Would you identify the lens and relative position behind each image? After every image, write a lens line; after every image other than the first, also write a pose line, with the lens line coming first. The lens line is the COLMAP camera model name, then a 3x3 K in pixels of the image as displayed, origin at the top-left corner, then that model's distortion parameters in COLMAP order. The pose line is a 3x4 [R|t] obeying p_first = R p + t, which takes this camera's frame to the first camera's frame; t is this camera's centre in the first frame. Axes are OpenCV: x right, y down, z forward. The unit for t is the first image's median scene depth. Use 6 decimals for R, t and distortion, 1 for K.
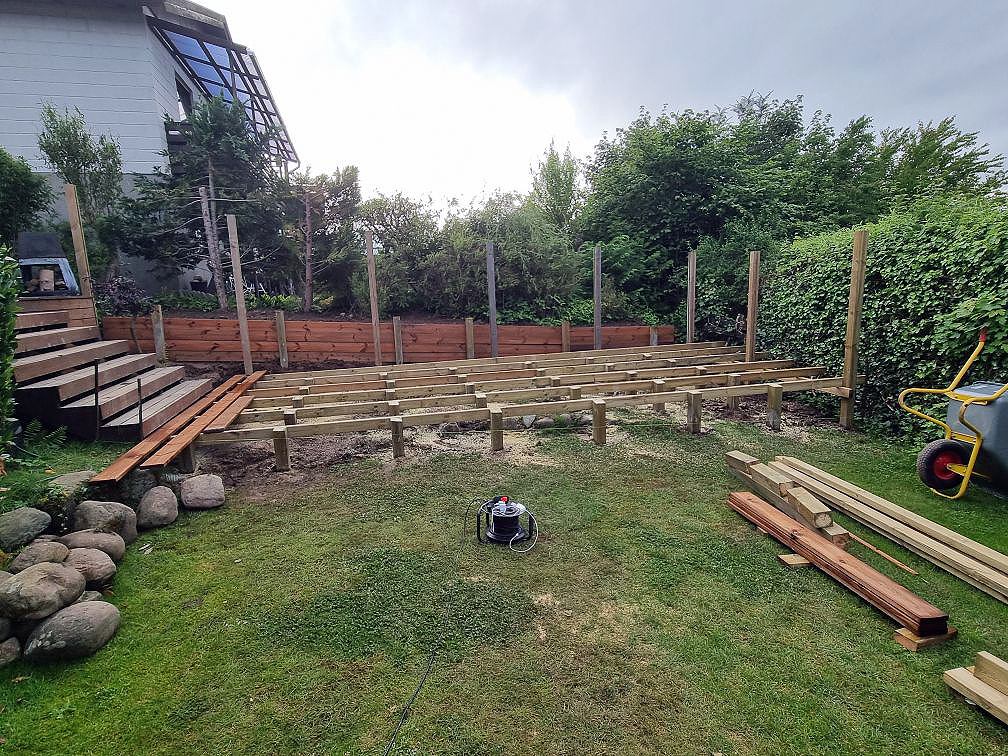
lens RADIAL K [[527.7, 0, 504.0], [0, 527.7, 378.0], [0, 0, 1]] dist [-0.010307, 0.001156]
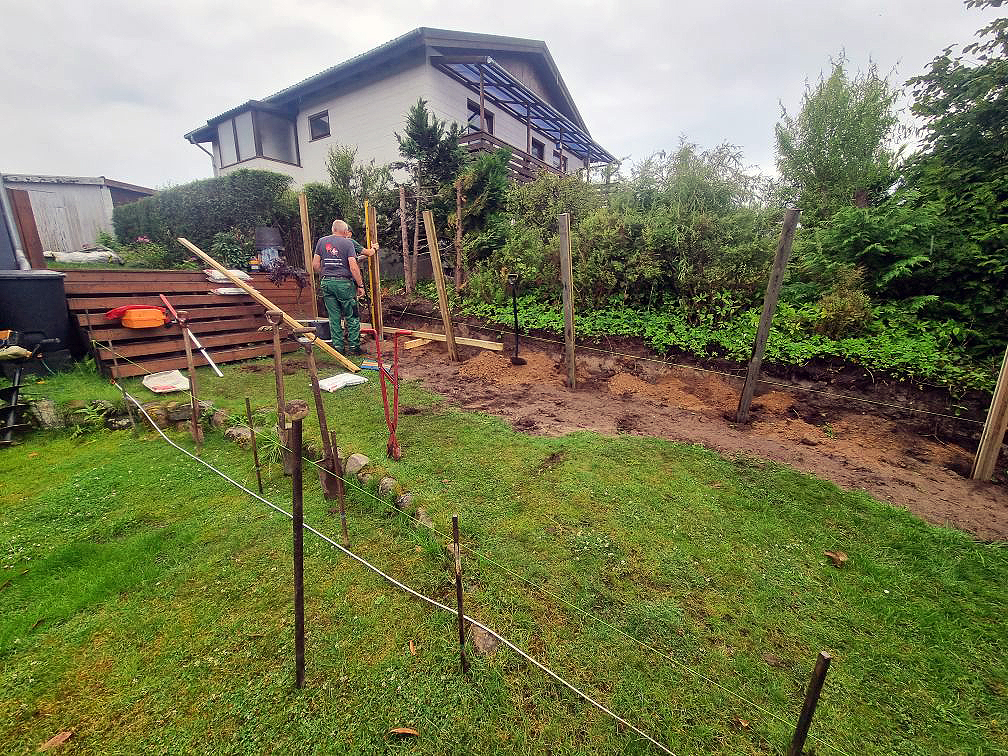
lens RADIAL K [[405.2, 0, 504.0], [0, 405.2, 378.0], [0, 0, 1]] dist [0.001237, -0.005991]
pose [[0.661008, 0.208883, -0.720719, 0.297942], [-0.154602, 0.977778, 0.141592, -0.077717], [0.734280, 0.017831, 0.678613, 0.431106]]
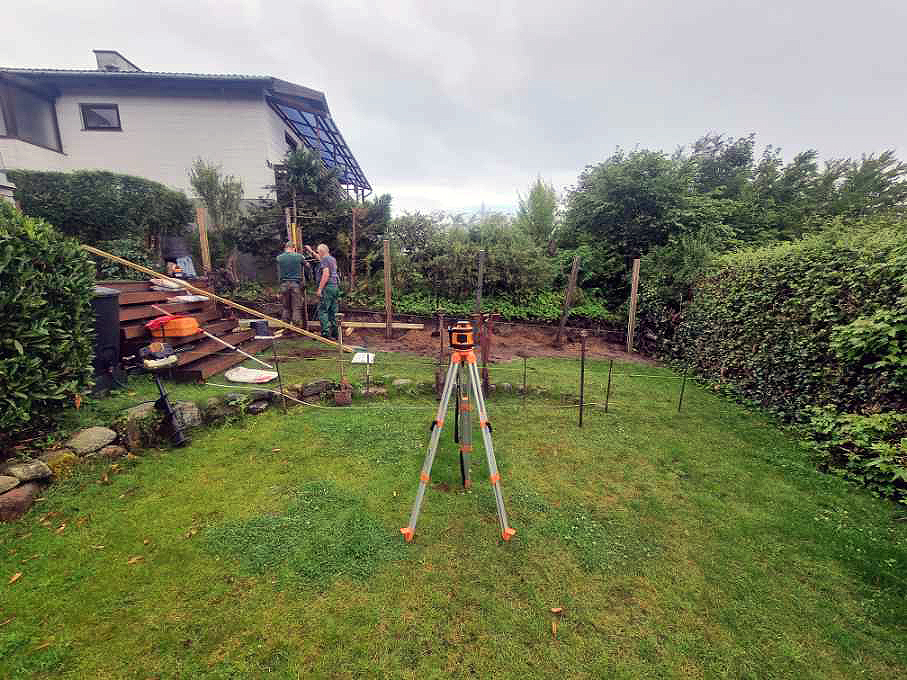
lens RADIAL K [[364.6, 0, 453.5], [0, 364.6, 340.0], [0, 0, 1]] dist [0.001237, -0.005991]
pose [[0.982918, 0.064132, -0.172511, 0.077096], [-0.062721, 0.997938, 0.013624, -0.024383], [0.173029, -0.002571, 0.984913, 0.040166]]
